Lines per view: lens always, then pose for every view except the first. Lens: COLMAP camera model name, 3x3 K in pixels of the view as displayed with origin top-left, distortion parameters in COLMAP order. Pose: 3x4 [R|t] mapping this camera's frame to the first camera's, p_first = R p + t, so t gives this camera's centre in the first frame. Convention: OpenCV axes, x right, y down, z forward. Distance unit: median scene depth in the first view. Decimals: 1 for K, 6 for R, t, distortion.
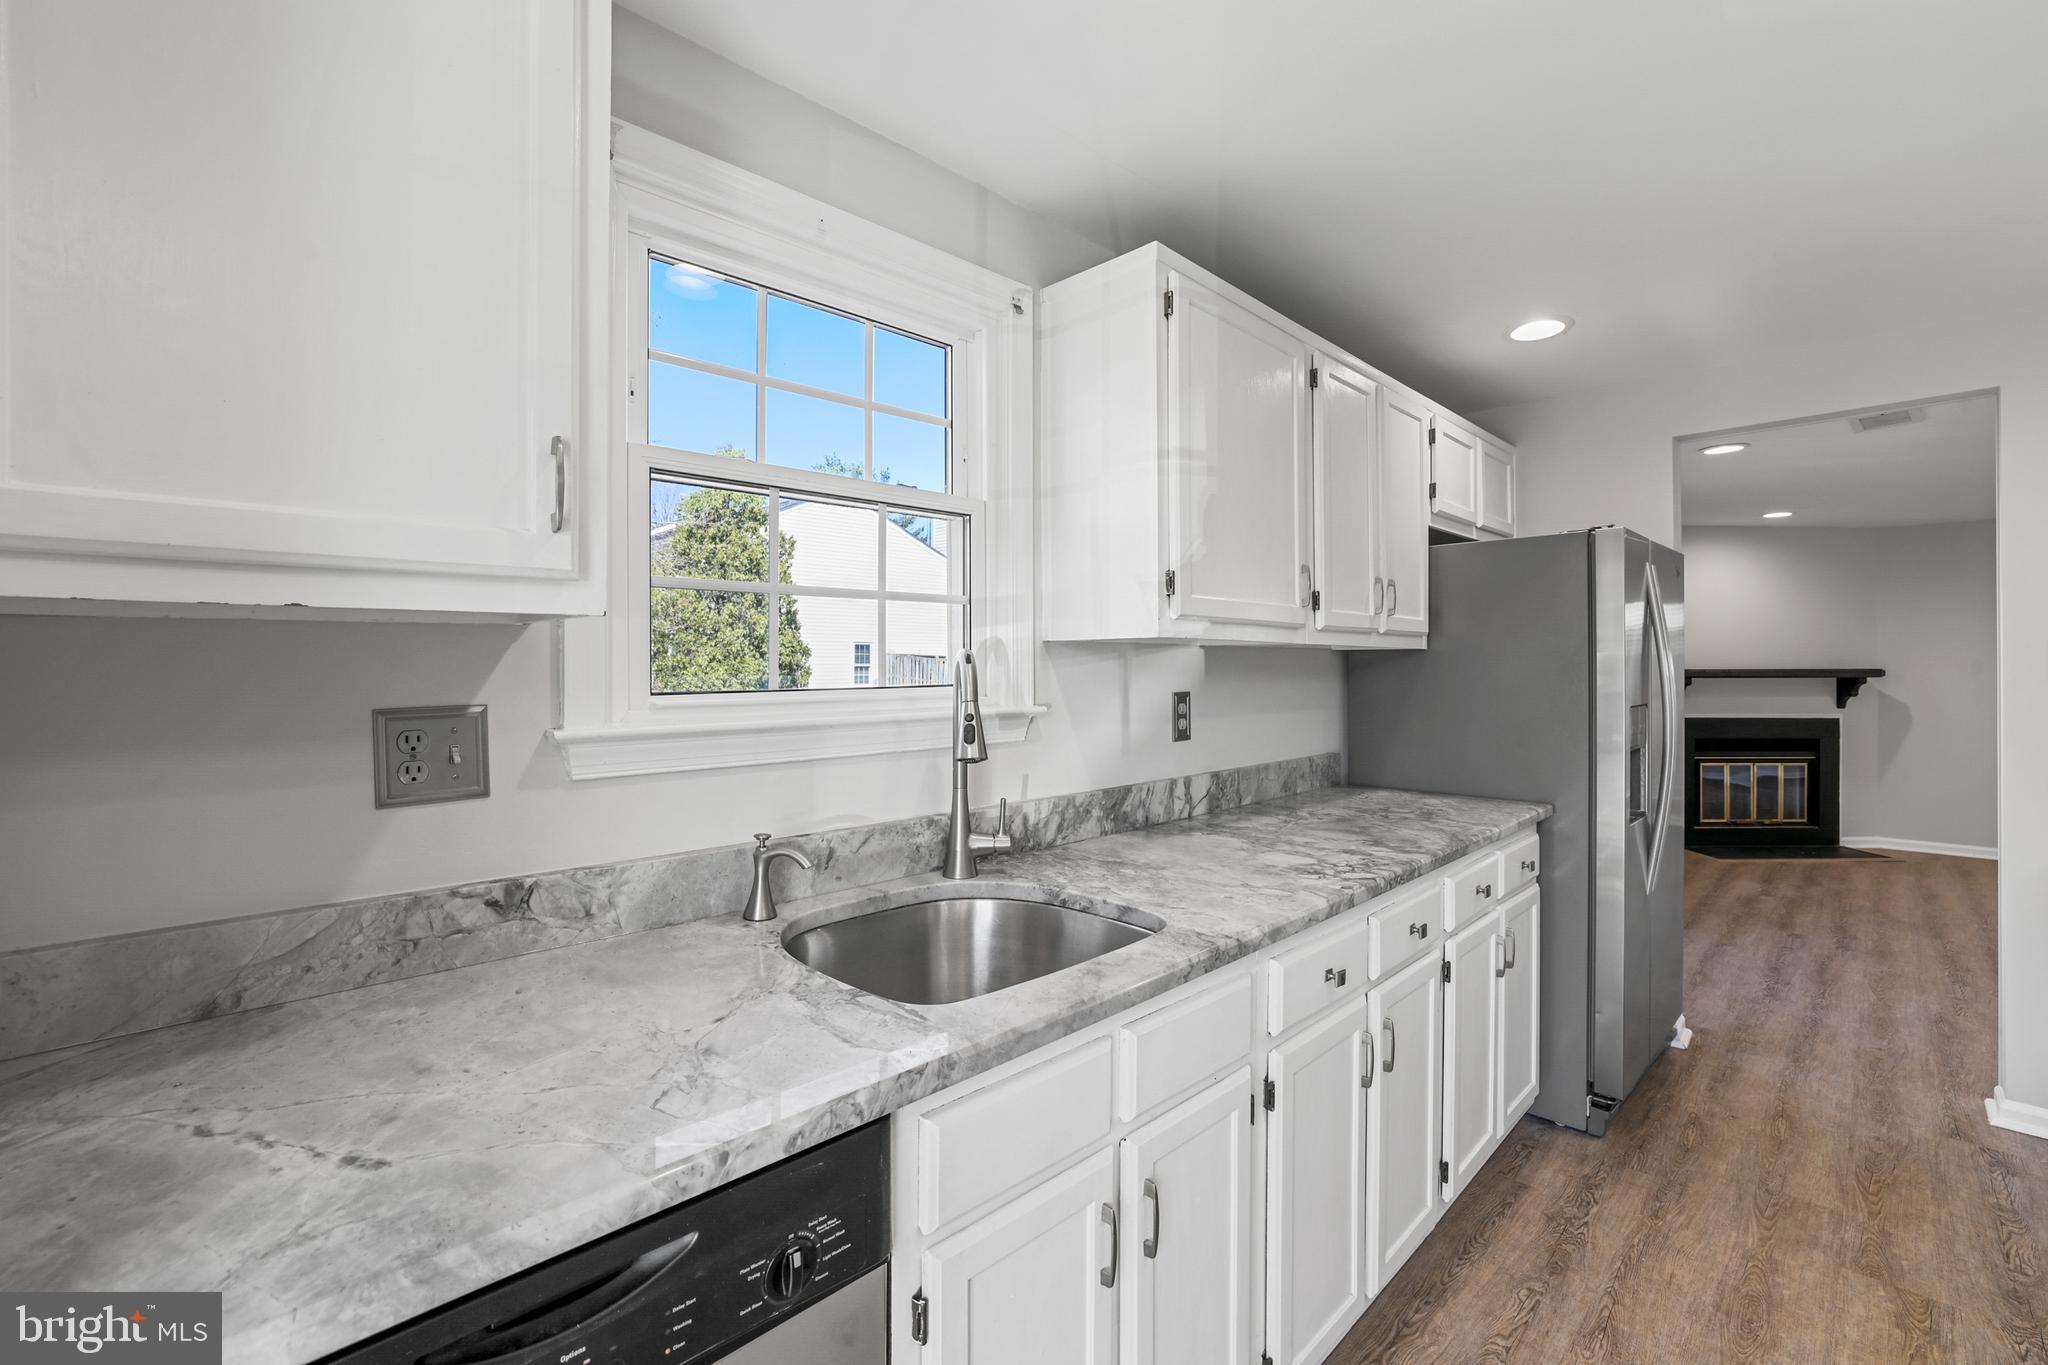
lens RADIAL K [[874.7, 0, 996.1], [0, 874.7, 663.9], [0, 0, 1]] dist [-0.042334, 0.012962]
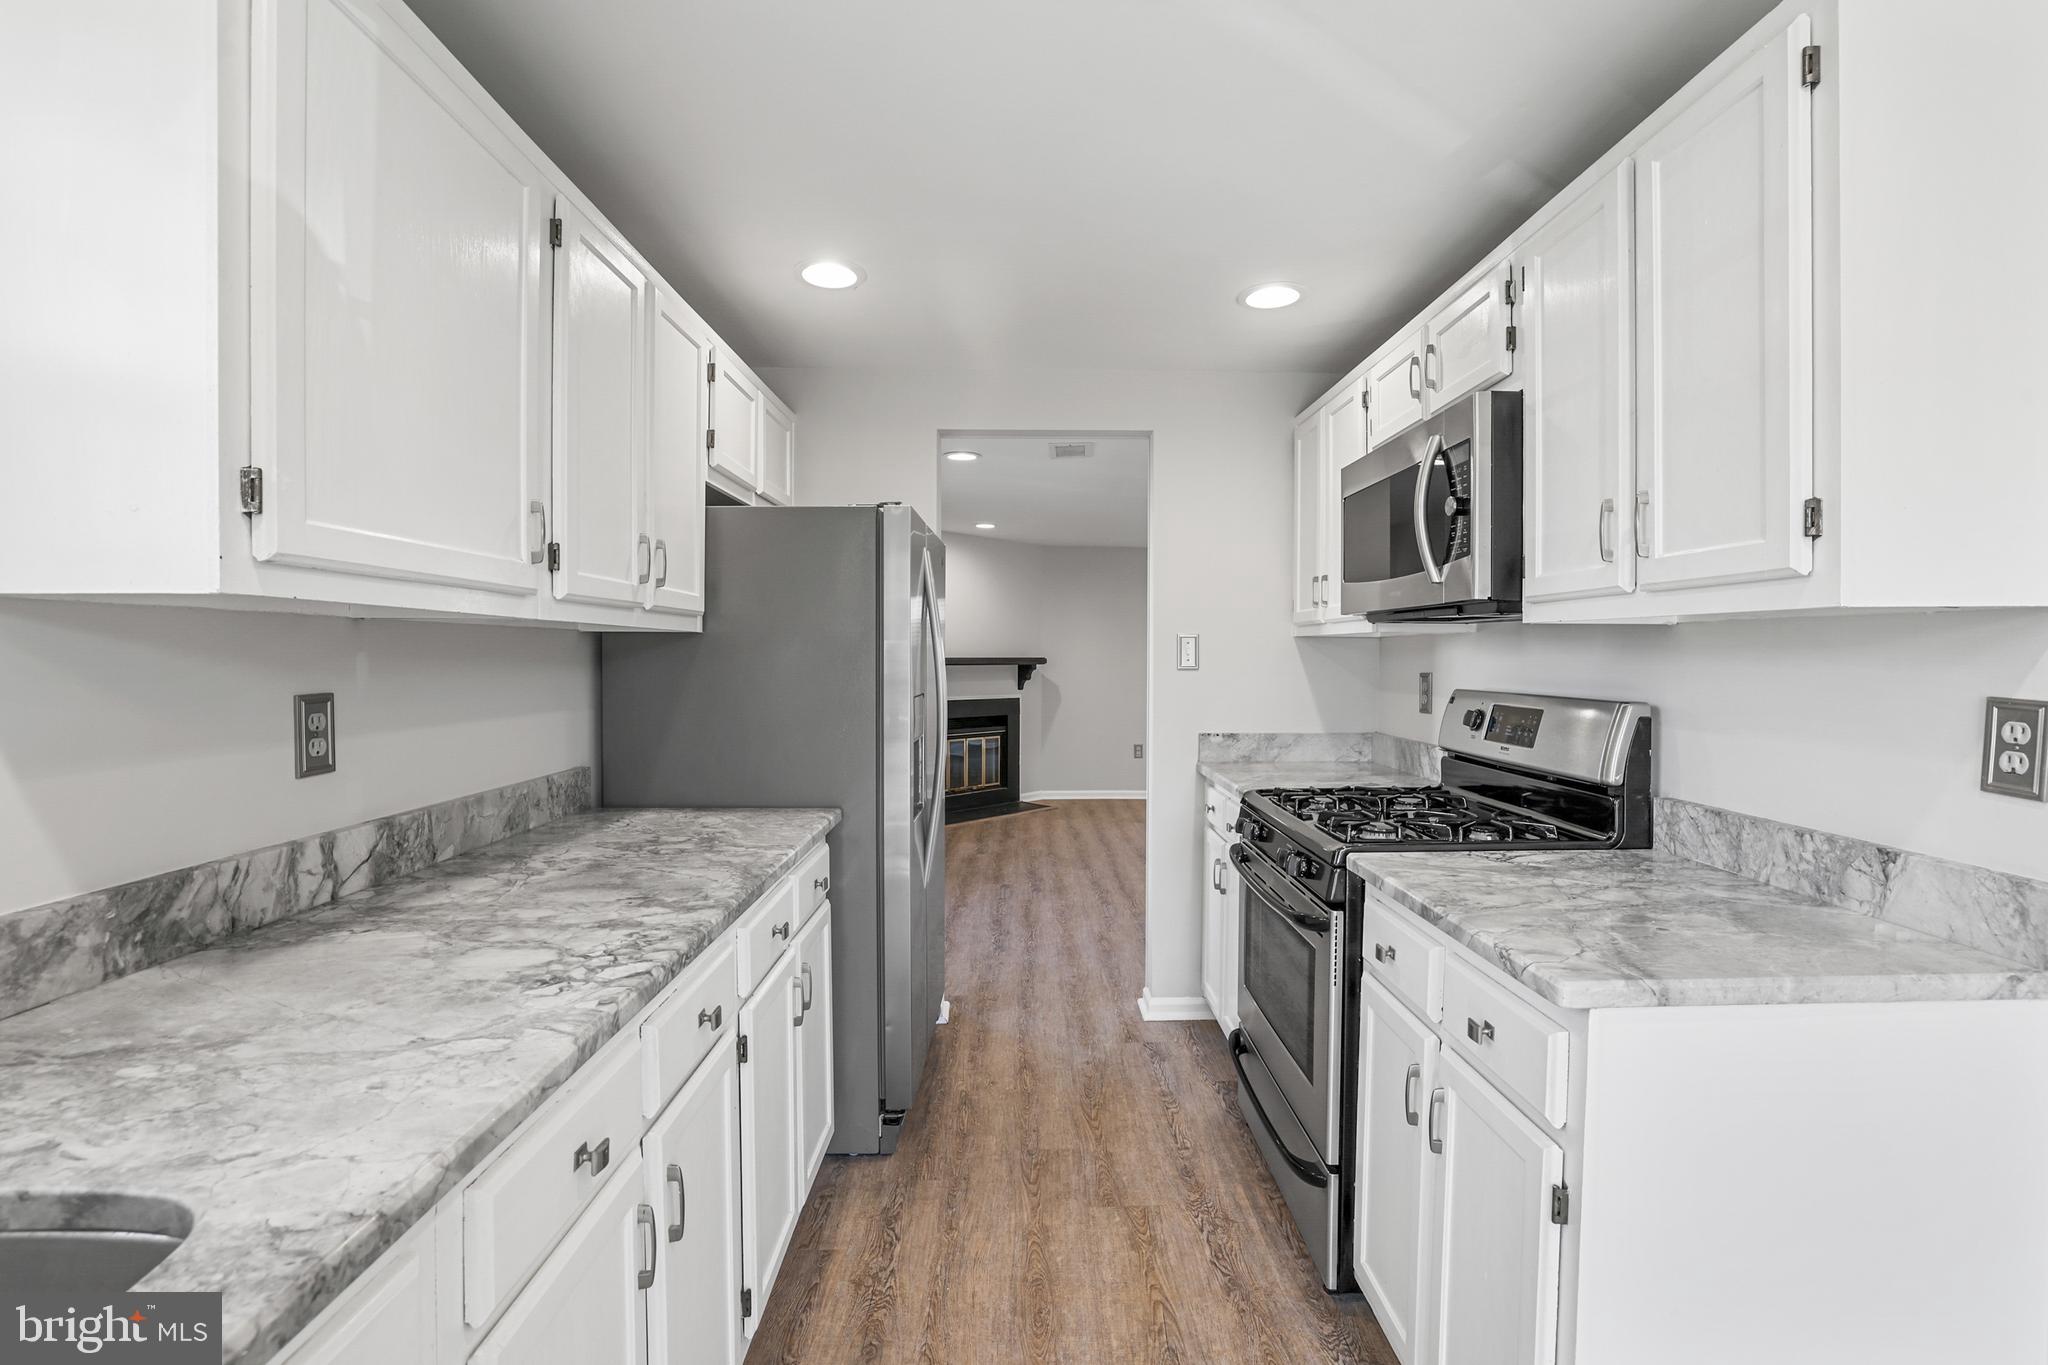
lens RADIAL K [[888.7, 0, 1063.3], [0, 888.7, 670.1], [0, 0, 1]] dist [-0.046707, 0.016126]
pose [[0.643522, -0.008697, 0.765378, 0.094255], [-0.007098, 0.999825, 0.017329, 0.002103], [-0.765395, -0.016585, 0.643348, 0.240069]]
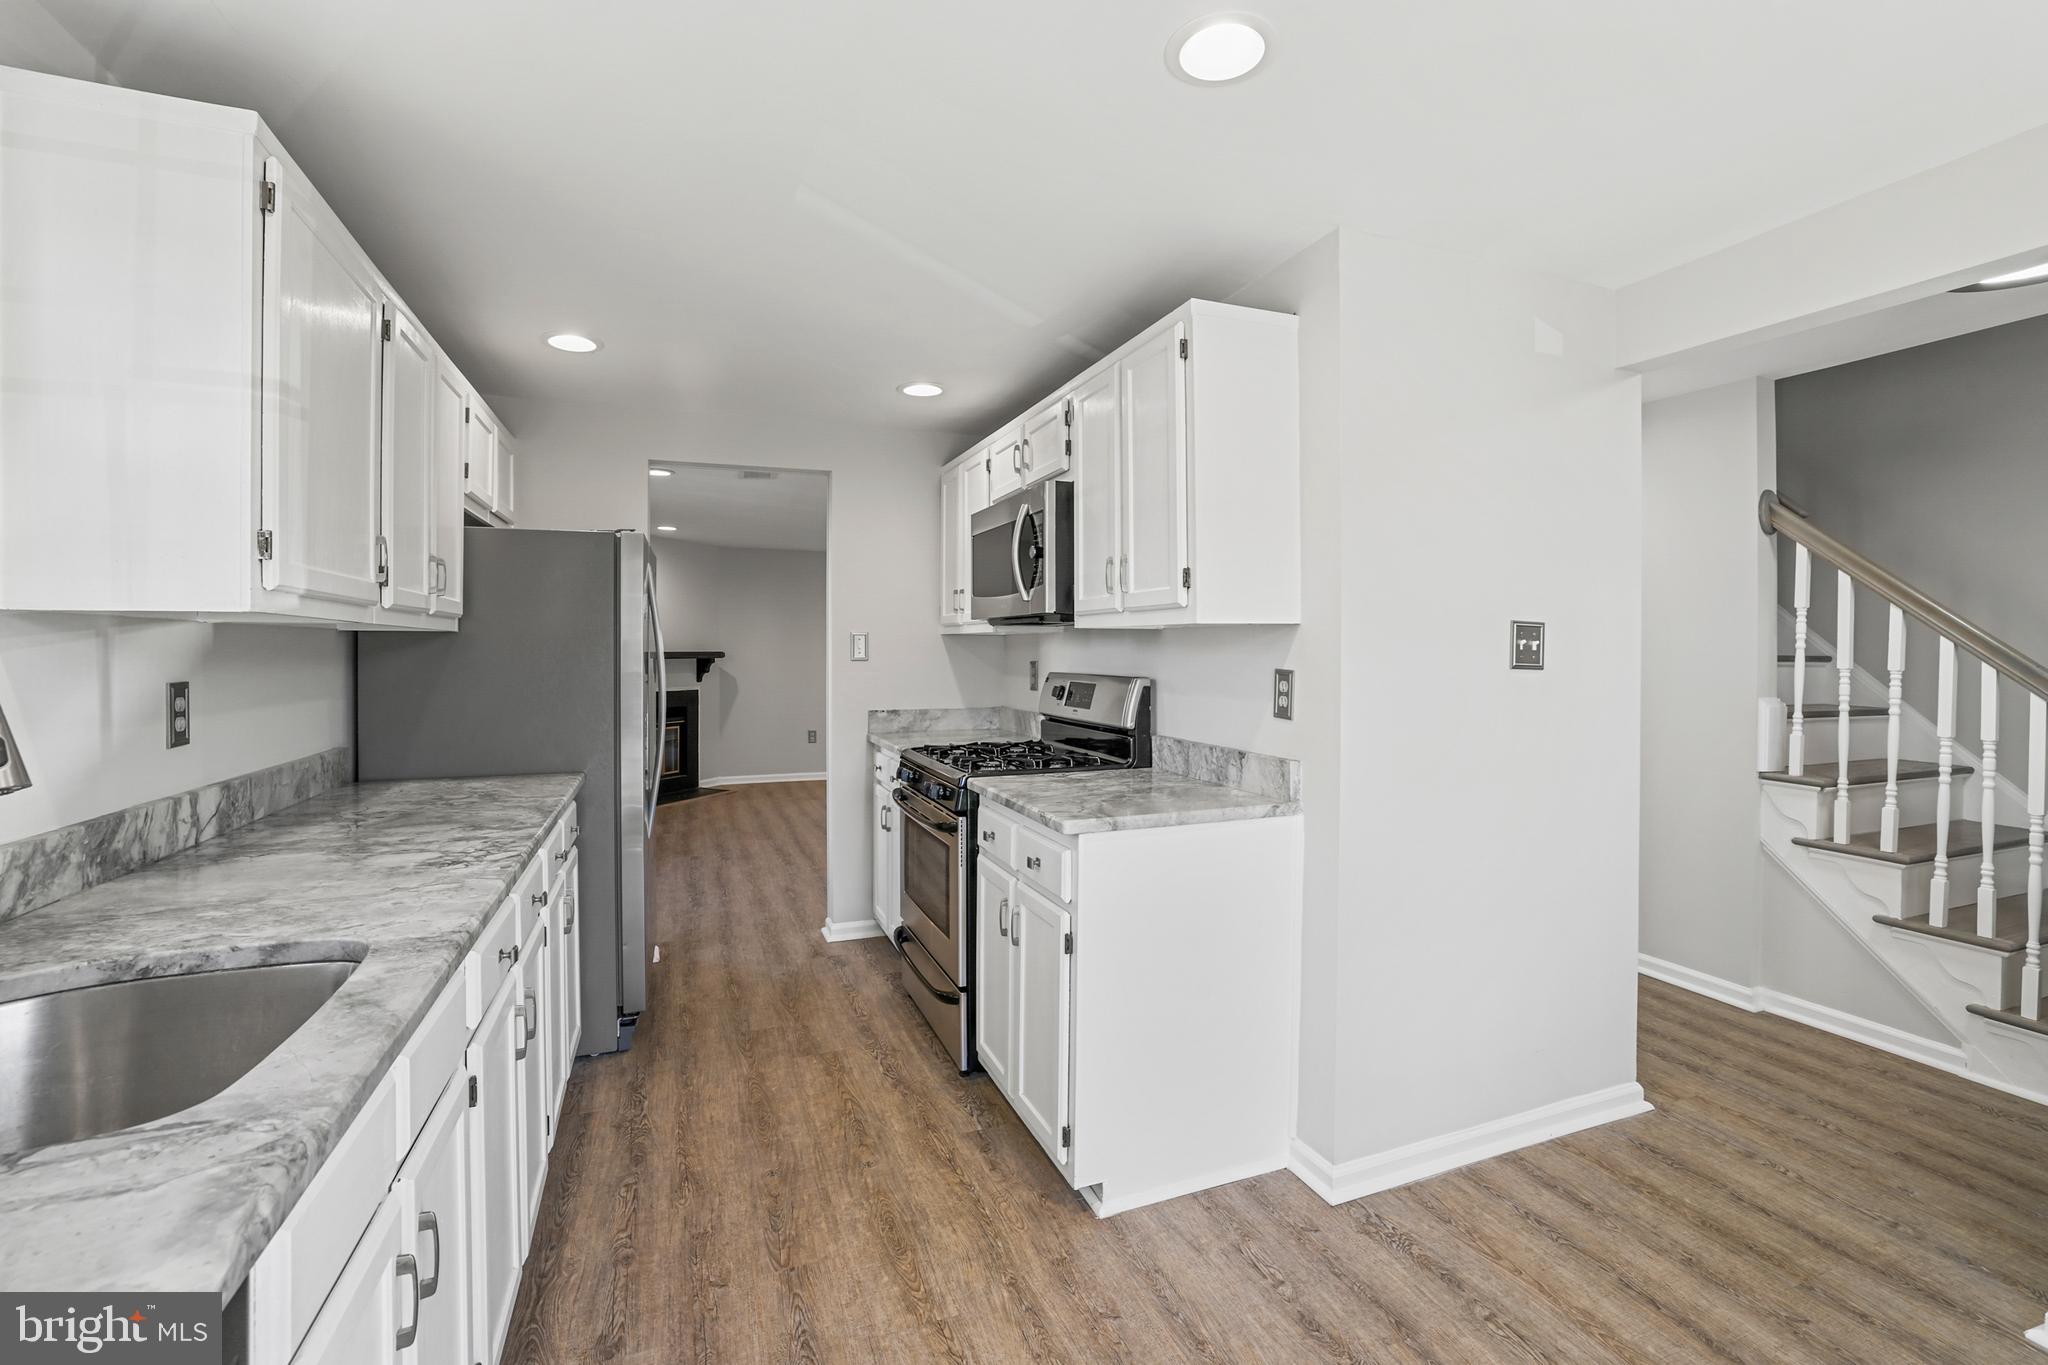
lens RADIAL K [[923.5, 0, 1014.9], [0, 923.5, 647.8], [0, 0, 1]] dist [-0.048179, 0.017901]
pose [[0.377295, 0.002978, 0.926088, -0.251970], [-0.003474, 0.999992, -0.001800, 0.001410], [-0.926086, -0.002538, 0.377303, 0.034886]]
